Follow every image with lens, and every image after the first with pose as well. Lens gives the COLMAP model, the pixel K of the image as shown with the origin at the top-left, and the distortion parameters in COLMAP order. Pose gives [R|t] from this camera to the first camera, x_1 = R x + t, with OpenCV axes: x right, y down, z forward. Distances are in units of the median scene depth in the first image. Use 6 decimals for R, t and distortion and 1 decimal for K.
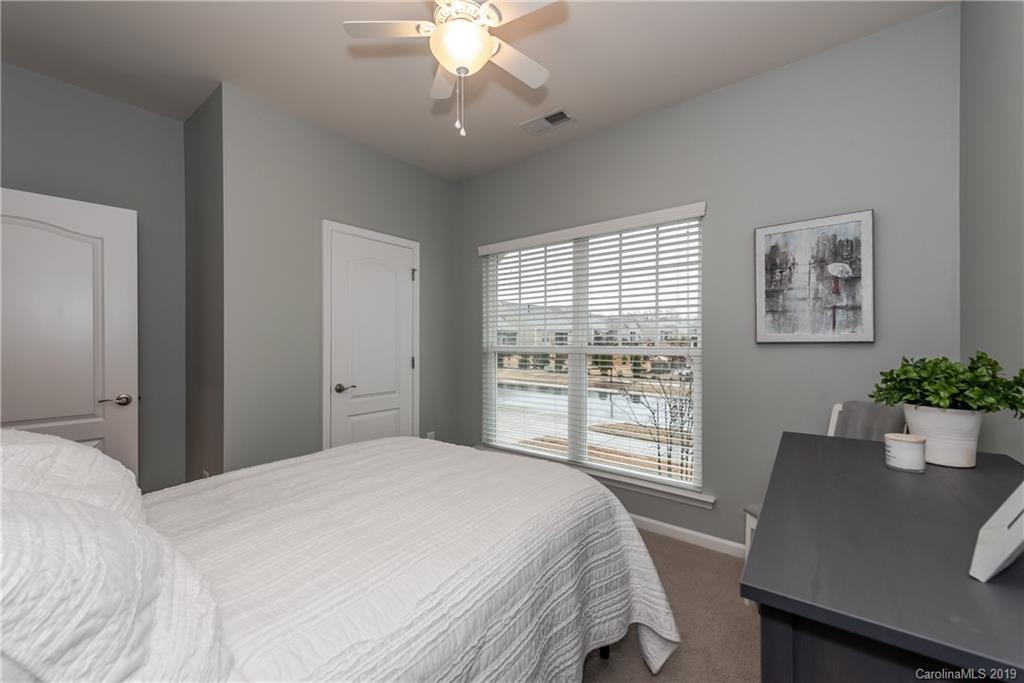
lens RADIAL K [[417.2, 0, 509.4], [0, 417.2, 340.3], [0, 0, 1]] dist [0.000132, -0.000125]
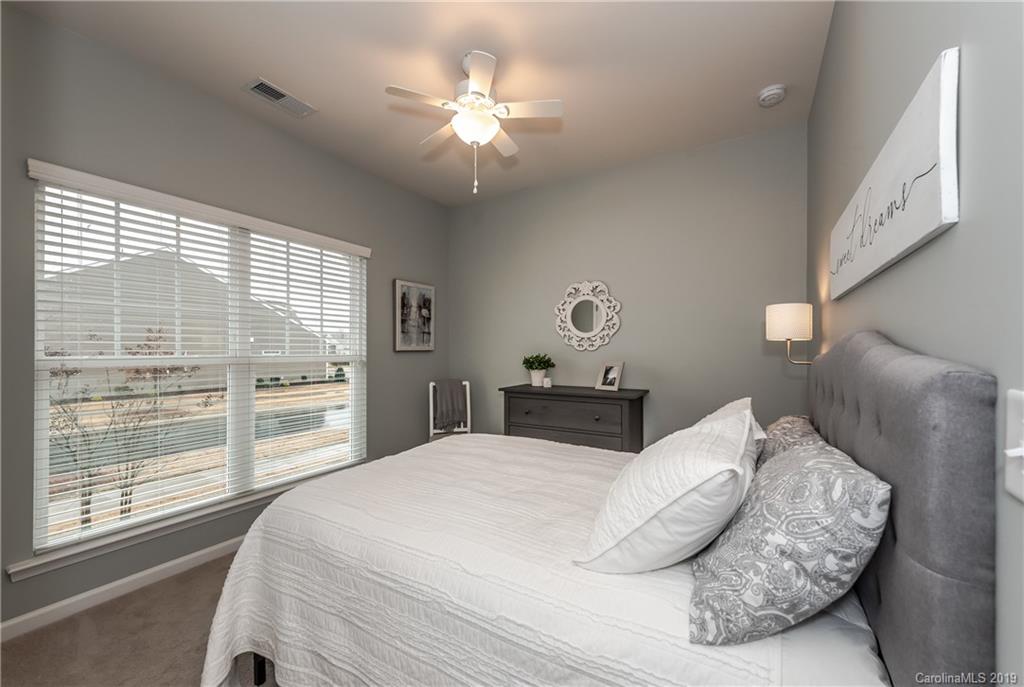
lens RADIAL K [[417.2, 0, 507.1], [0, 417.2, 350.5], [0, 0, 1]] dist [0.000132, -0.000125]
pose [[-0.138663, 0.006147, 0.990321, -1.064360], [-0.003162, 0.999973, -0.006650, 0.013393], [-0.990335, -0.004053, -0.138639, 0.826716]]
